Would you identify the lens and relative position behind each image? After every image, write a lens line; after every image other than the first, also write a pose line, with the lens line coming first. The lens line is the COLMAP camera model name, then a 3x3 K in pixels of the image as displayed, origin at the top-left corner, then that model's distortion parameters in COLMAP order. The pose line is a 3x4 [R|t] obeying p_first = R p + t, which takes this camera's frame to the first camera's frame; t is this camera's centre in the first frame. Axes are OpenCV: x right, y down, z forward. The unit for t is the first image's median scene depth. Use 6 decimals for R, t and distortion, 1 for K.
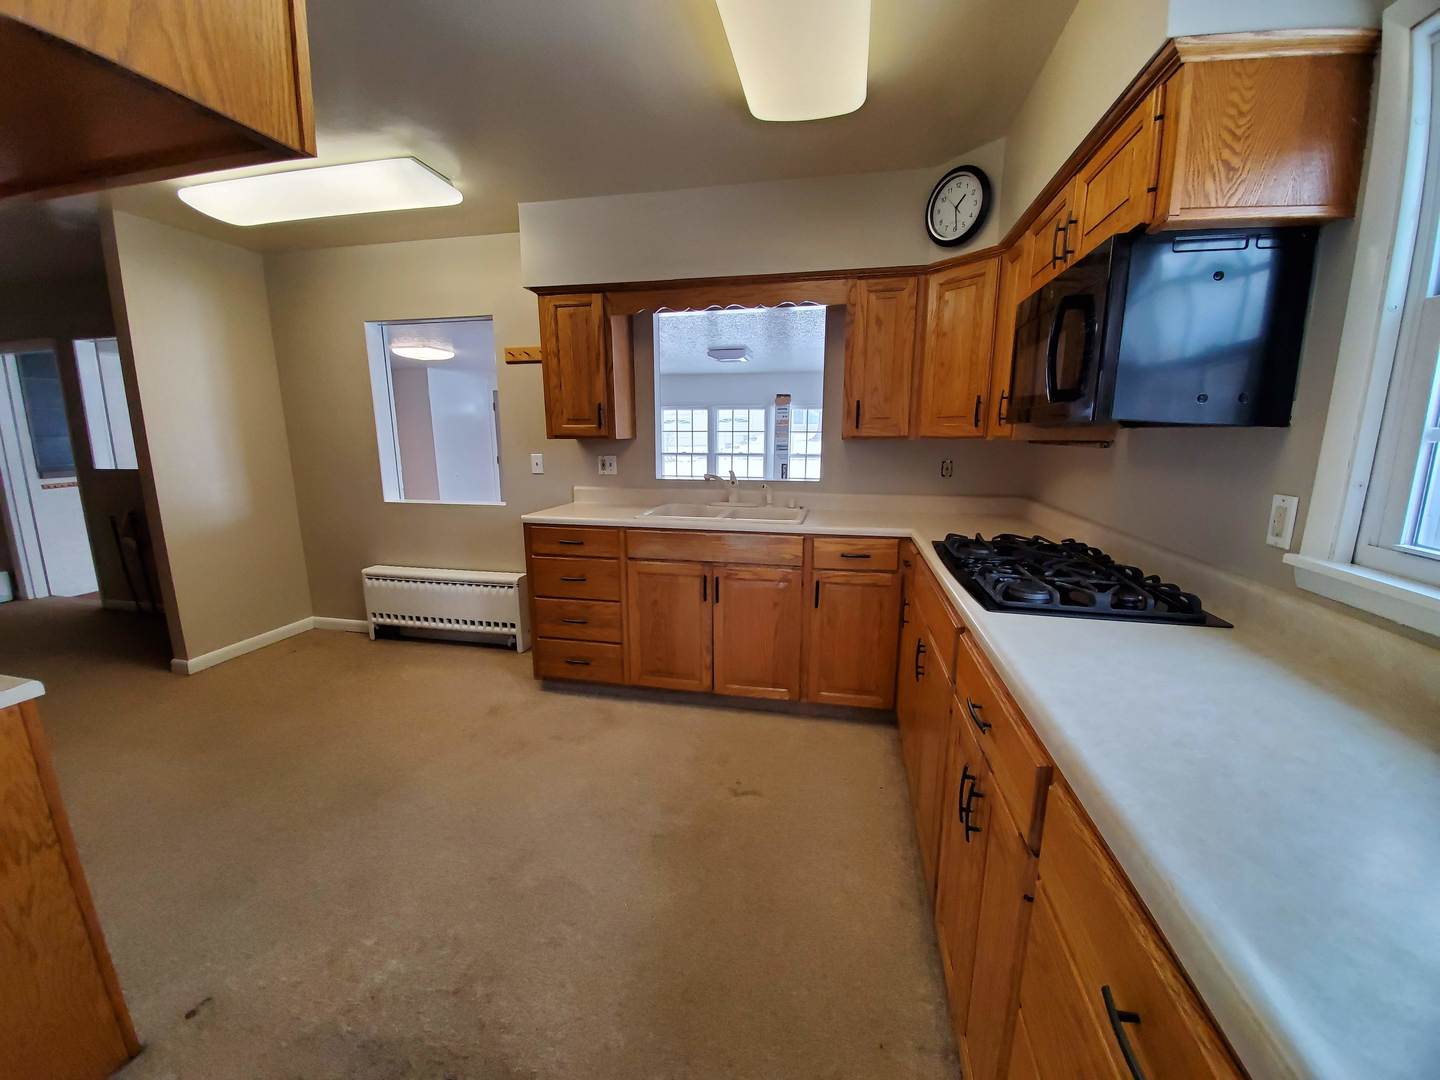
lens RADIAL K [[568.9, 0, 718.3], [0, 568.9, 545.1], [0, 0, 1]] dist [0.011066, -0.012841]
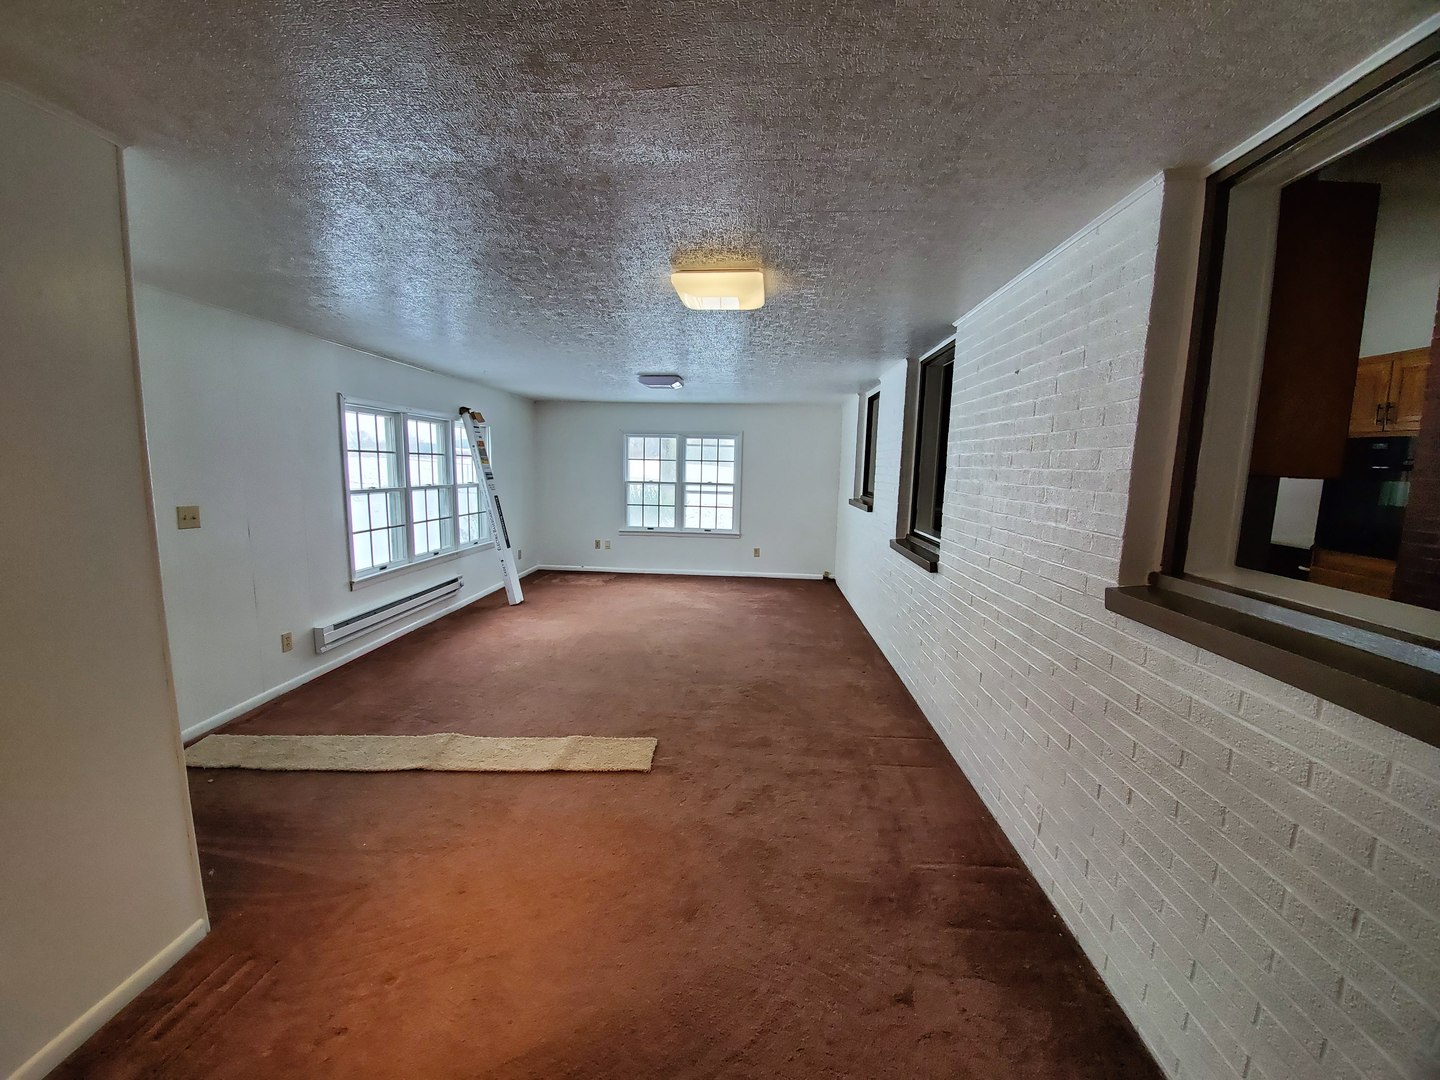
lens RADIAL K [[568.9, 0, 718.3], [0, 568.9, 545.1], [0, 0, 1]] dist [0.011066, -0.012841]
pose [[-0.157094, -0.141677, 0.977368, -1.167839], [0.169296, 0.971143, 0.167986, -0.253038], [-0.972965, 0.191854, -0.128575, 1.301756]]
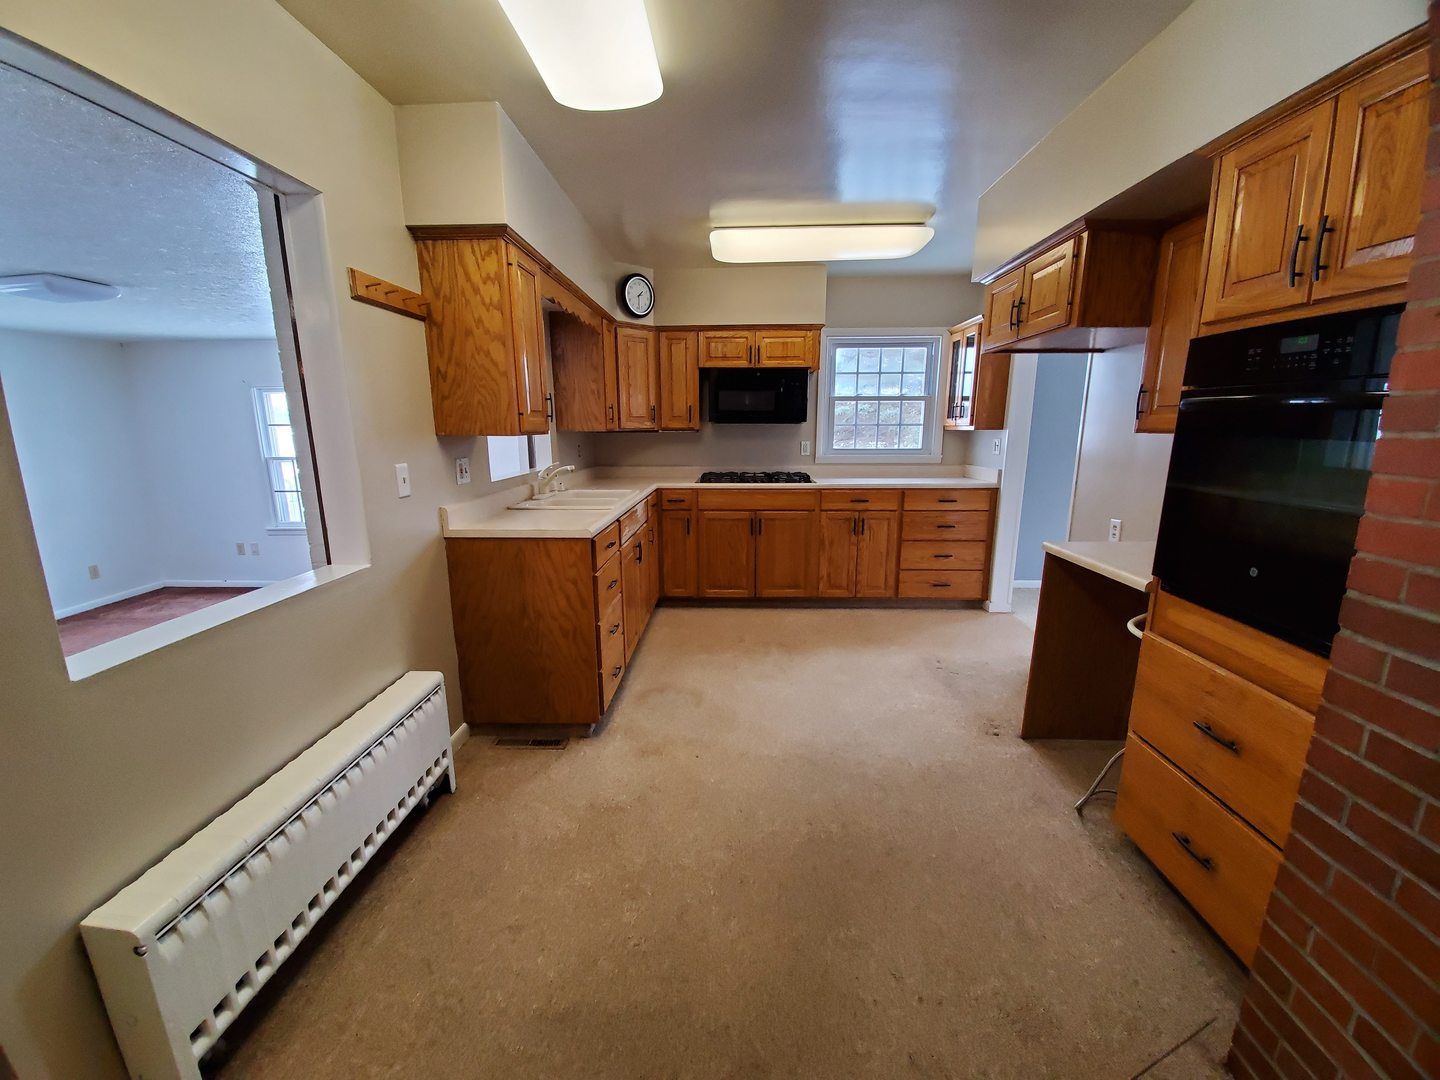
lens RADIAL K [[568.9, 0, 718.3], [0, 568.9, 545.1], [0, 0, 1]] dist [0.011066, -0.012841]
pose [[-0.172764, -0.202107, 0.964005, -0.771755], [0.196547, 0.951964, 0.234806, -0.122512], [-0.965154, 0.230038, -0.124741, 0.616360]]
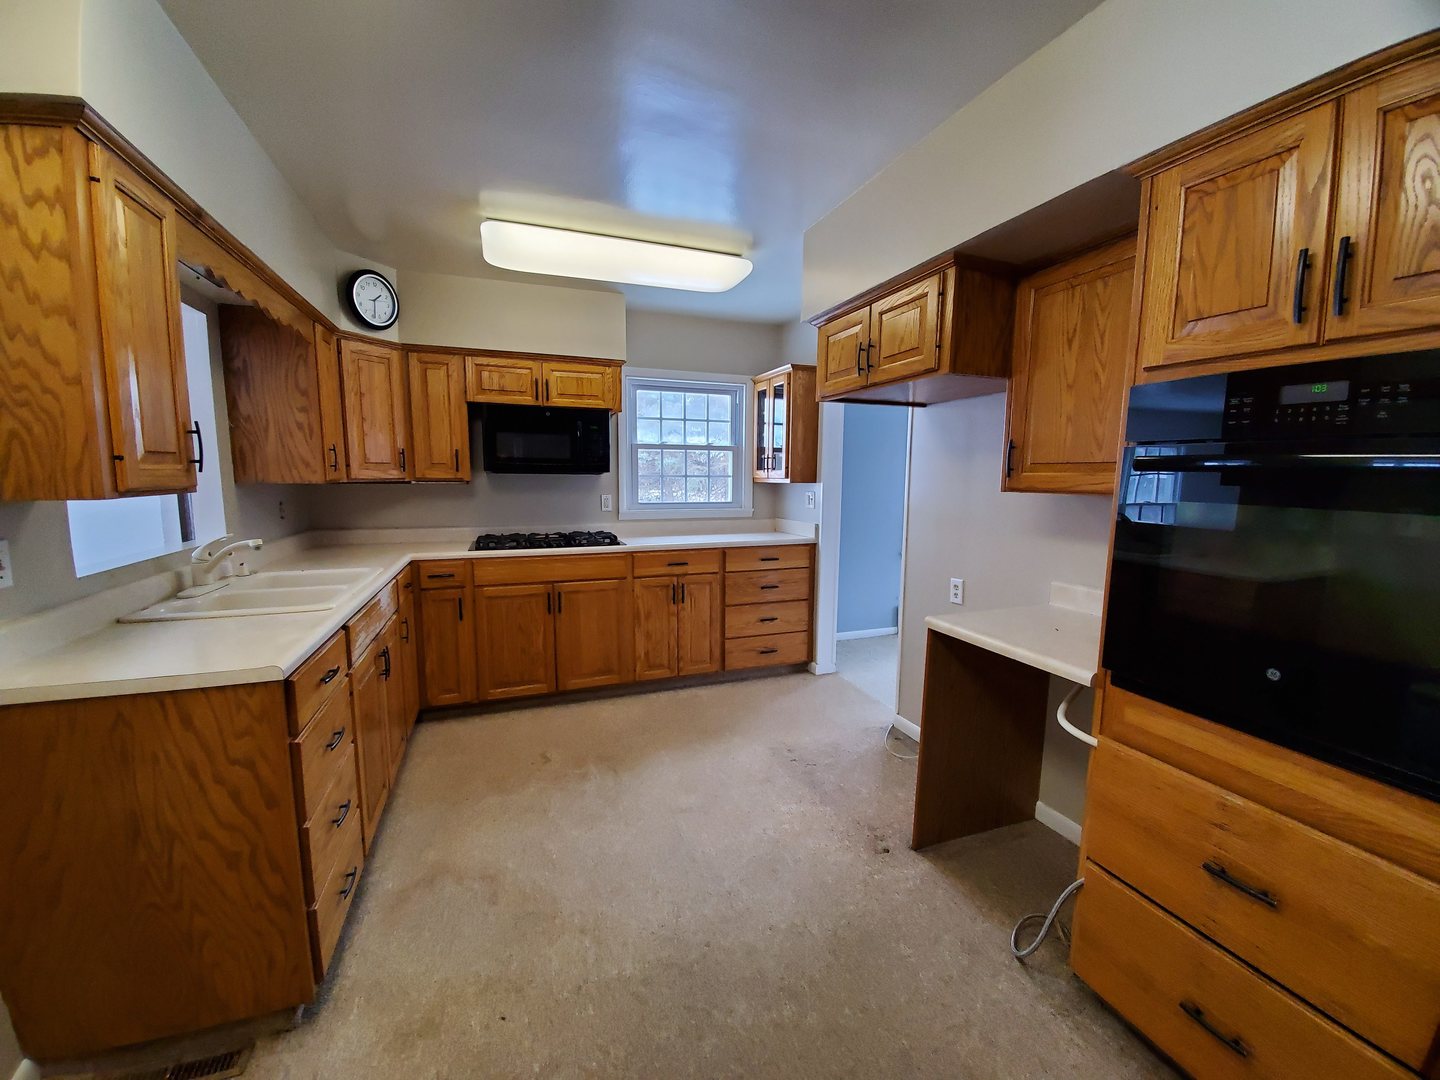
lens RADIAL K [[568.9, 0, 718.3], [0, 568.9, 545.1], [0, 0, 1]] dist [0.011066, -0.012841]
pose [[-0.536539, -0.109230, 0.836776, -0.594072], [0.158742, 0.960821, 0.227208, -0.125679], [-0.828811, 0.254738, -0.498178, 0.605539]]
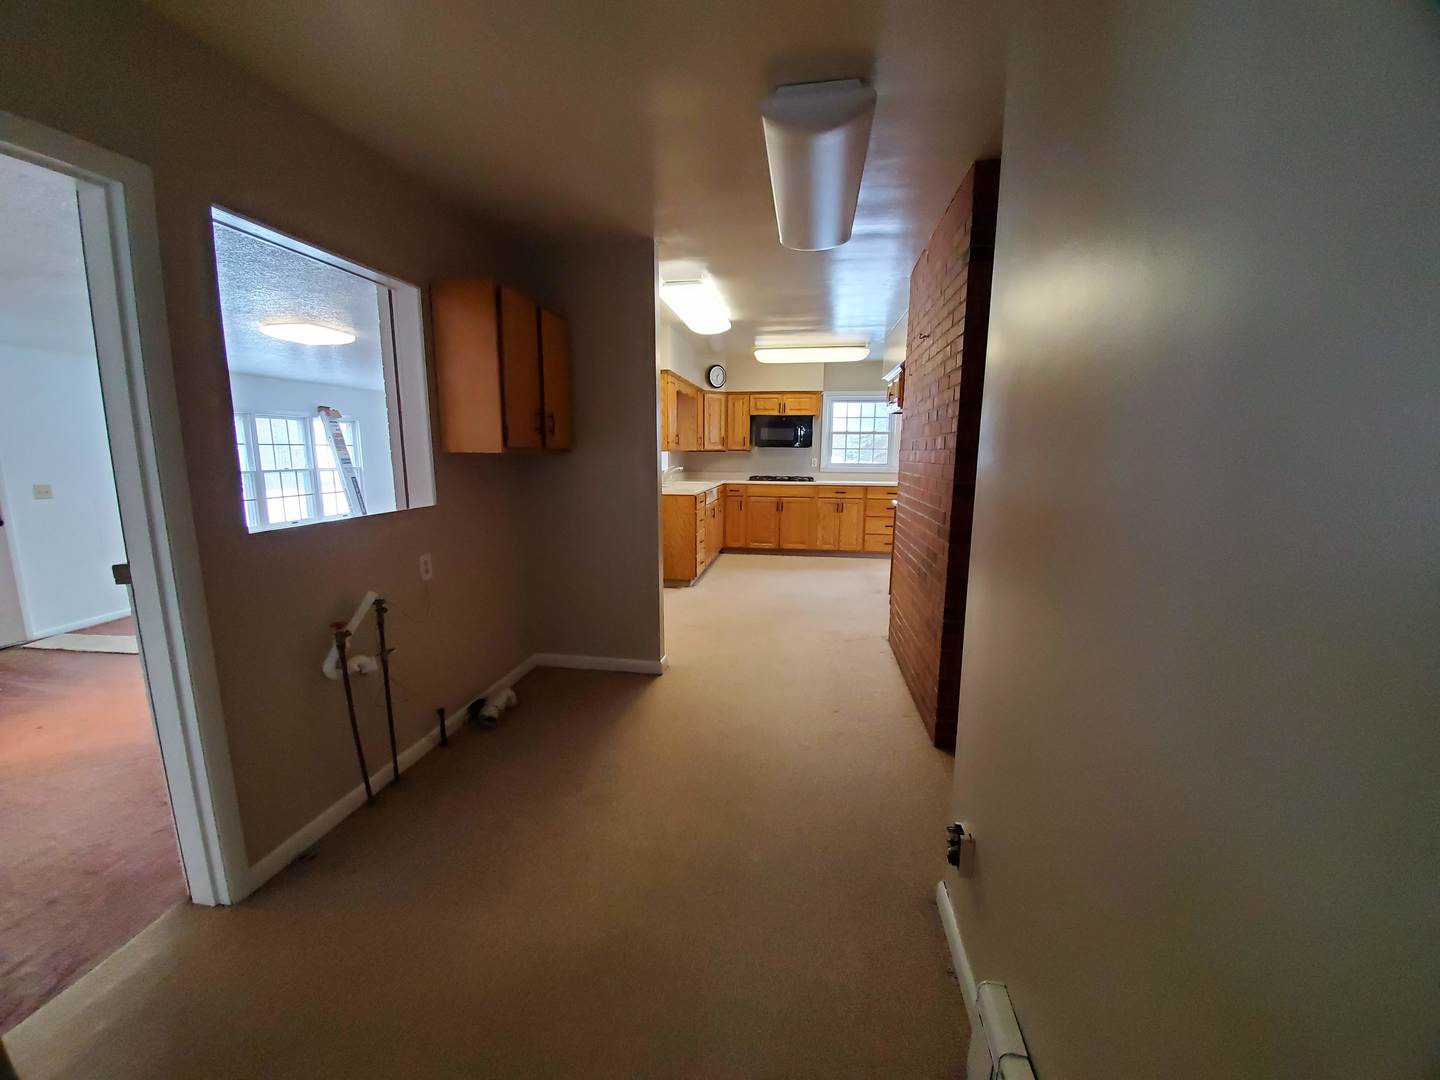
lens RADIAL K [[568.9, 0, 718.3], [0, 568.9, 545.1], [0, 0, 1]] dist [0.011066, -0.012841]
pose [[-0.057520, -0.167630, 0.984171, -1.494526], [0.189097, 0.966128, 0.175609, -0.130725], [-0.980272, 0.196205, -0.023873, 0.666118]]
